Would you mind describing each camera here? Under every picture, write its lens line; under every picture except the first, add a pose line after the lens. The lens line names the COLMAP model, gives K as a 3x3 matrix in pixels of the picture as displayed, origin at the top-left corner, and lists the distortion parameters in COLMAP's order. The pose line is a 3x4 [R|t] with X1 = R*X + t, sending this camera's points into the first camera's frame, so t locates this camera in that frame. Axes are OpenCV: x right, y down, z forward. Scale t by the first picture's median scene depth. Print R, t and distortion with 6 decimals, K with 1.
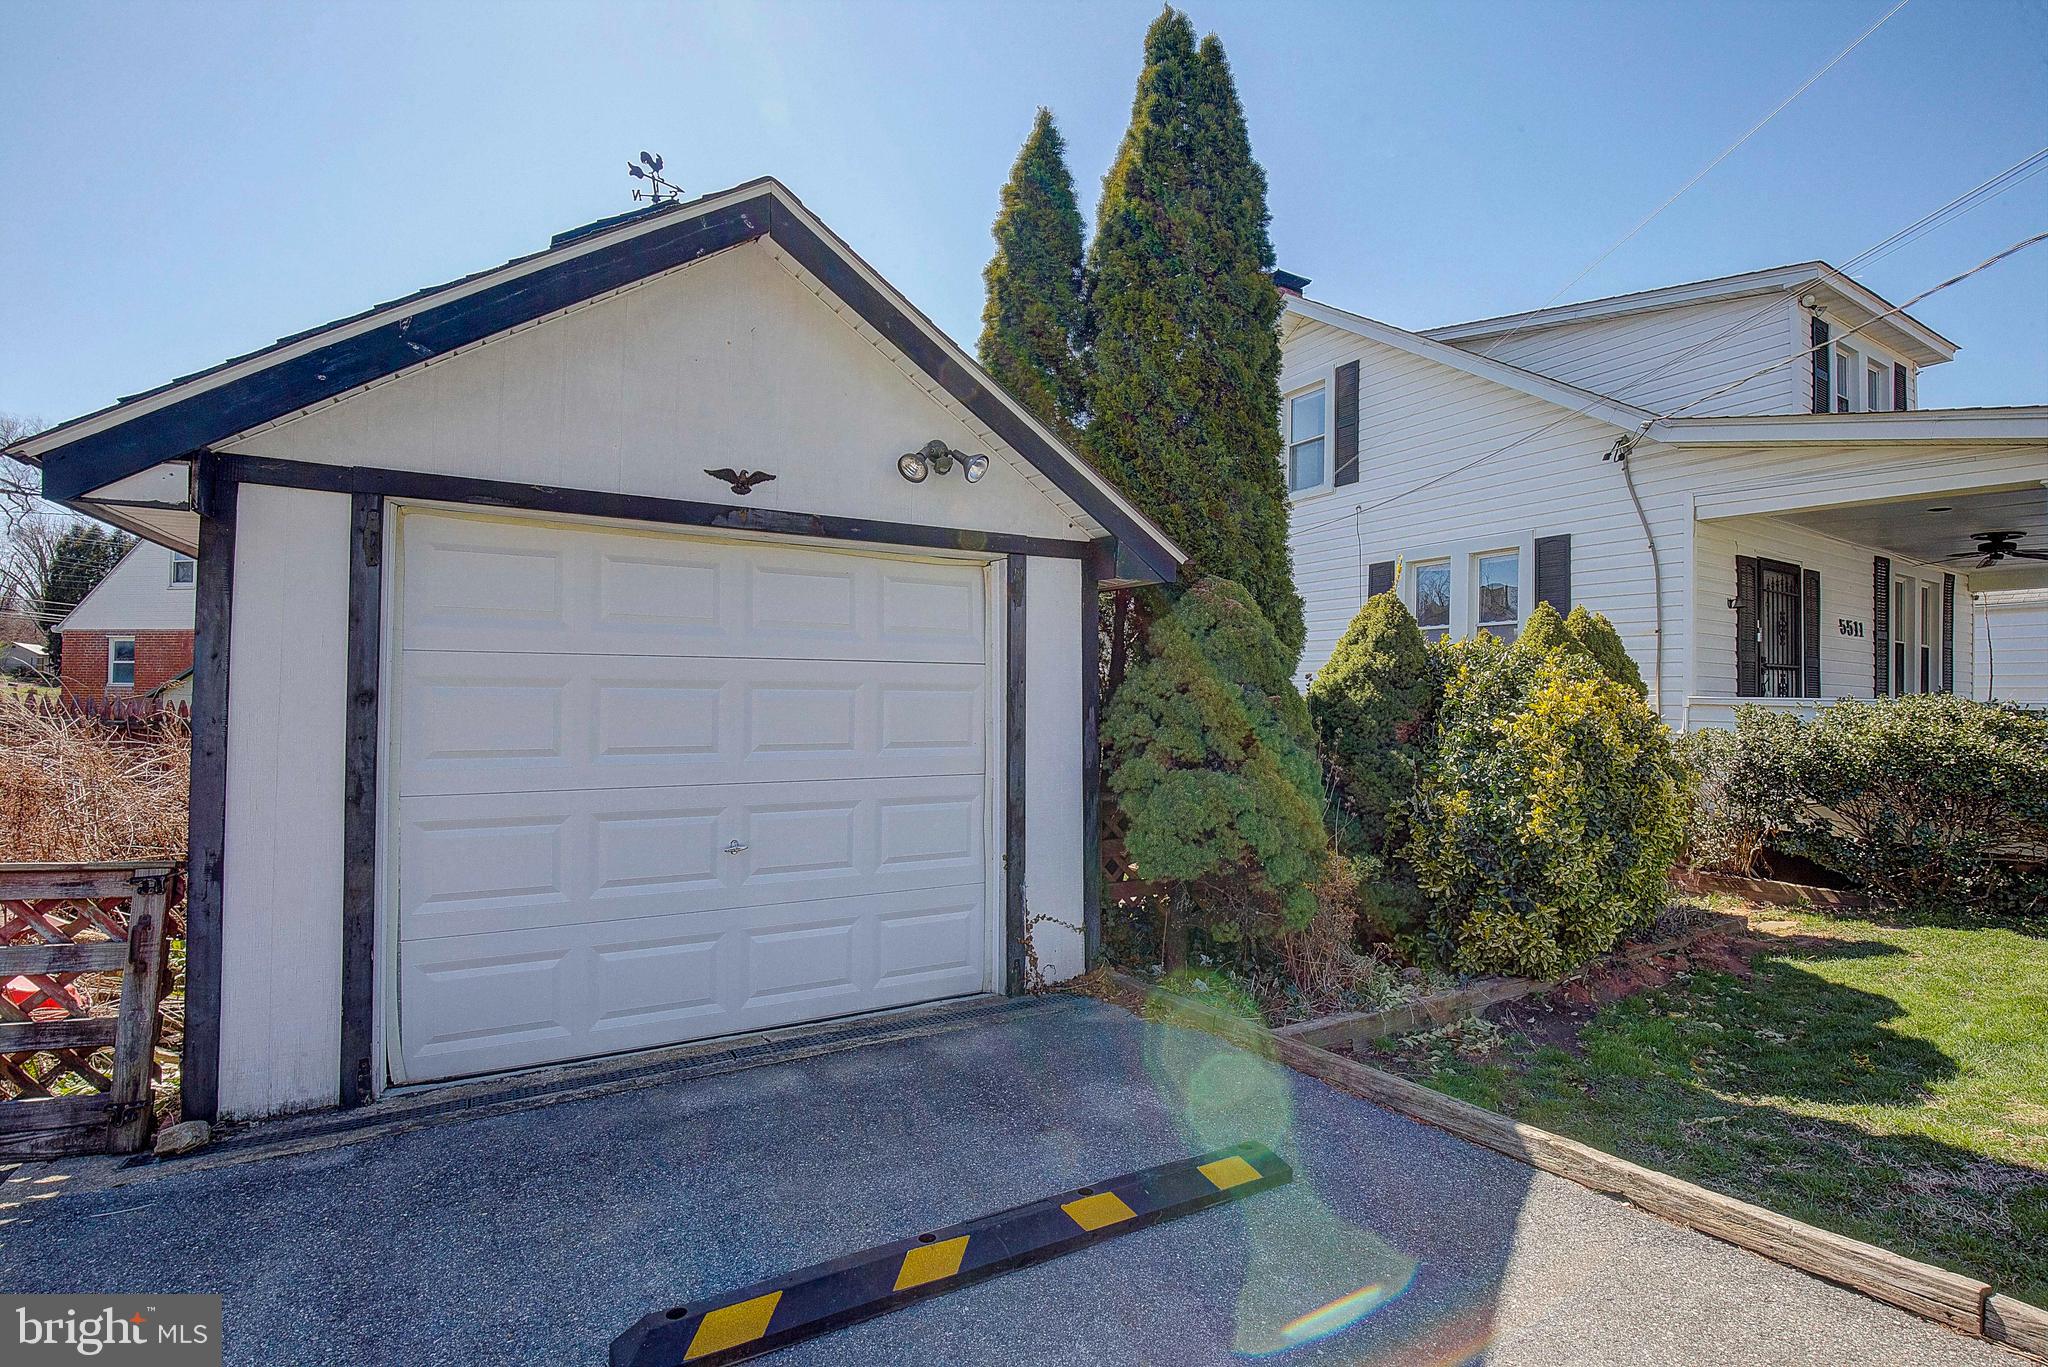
lens RADIAL K [[931.9, 0, 1050.7], [0, 931.9, 707.4], [0, 0, 1]] dist [-0.031456, 0.002726]
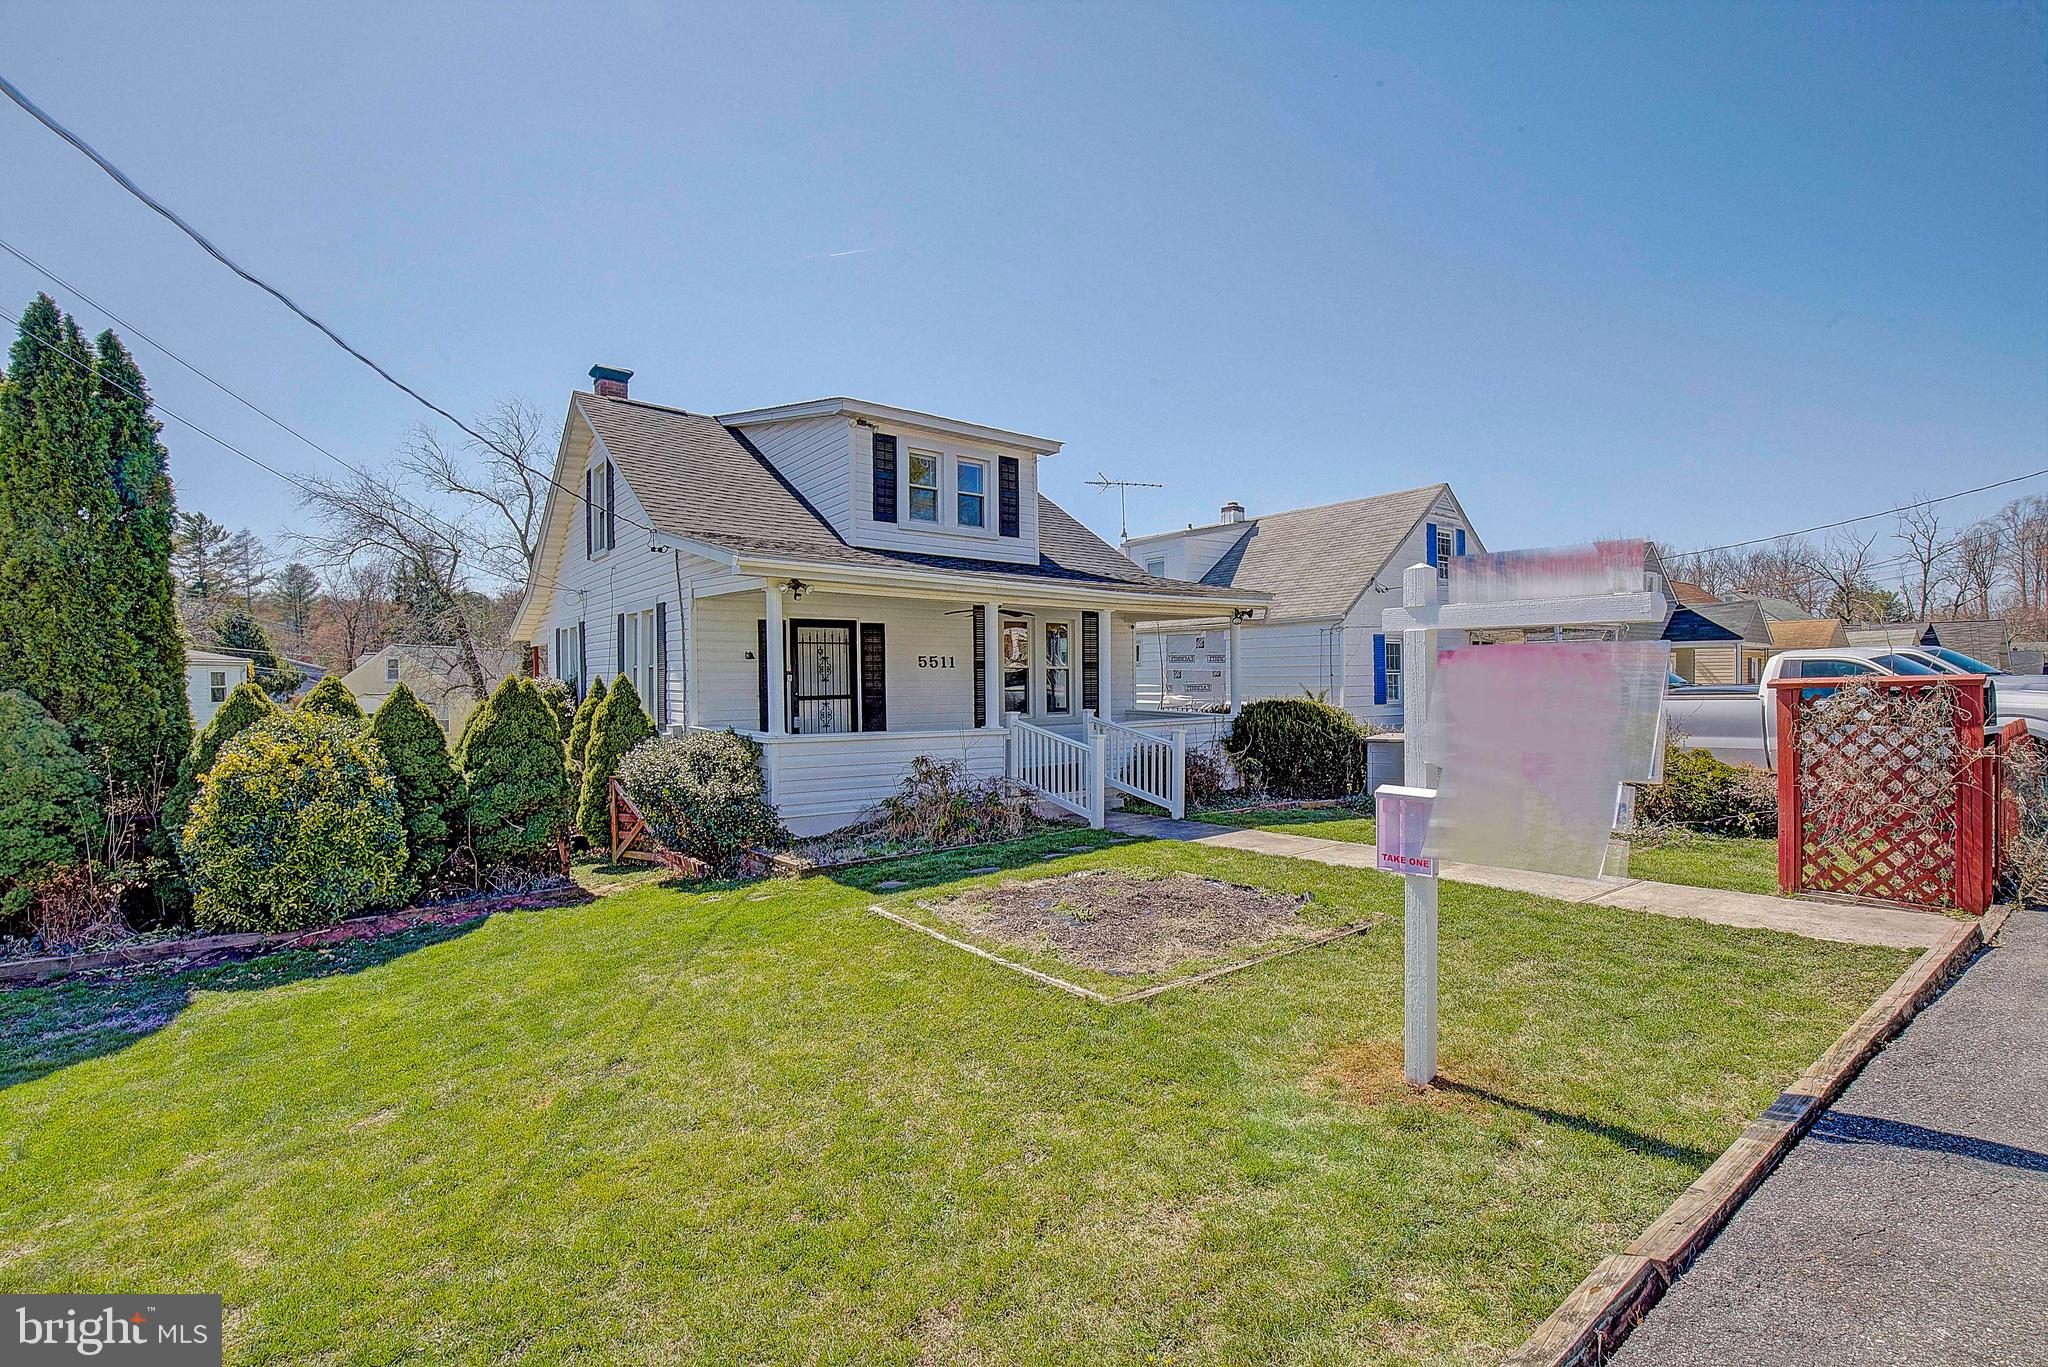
lens RADIAL K [[931.9, 0, 1044.0], [0, 931.9, 709.8], [0, 0, 1]] dist [-0.031456, 0.002726]
pose [[0.990607, -0.027064, 0.134038, 1.770286], [0.023039, 0.999238, 0.031492, -0.118609], [-0.134788, -0.028108, 0.990476, -0.795987]]
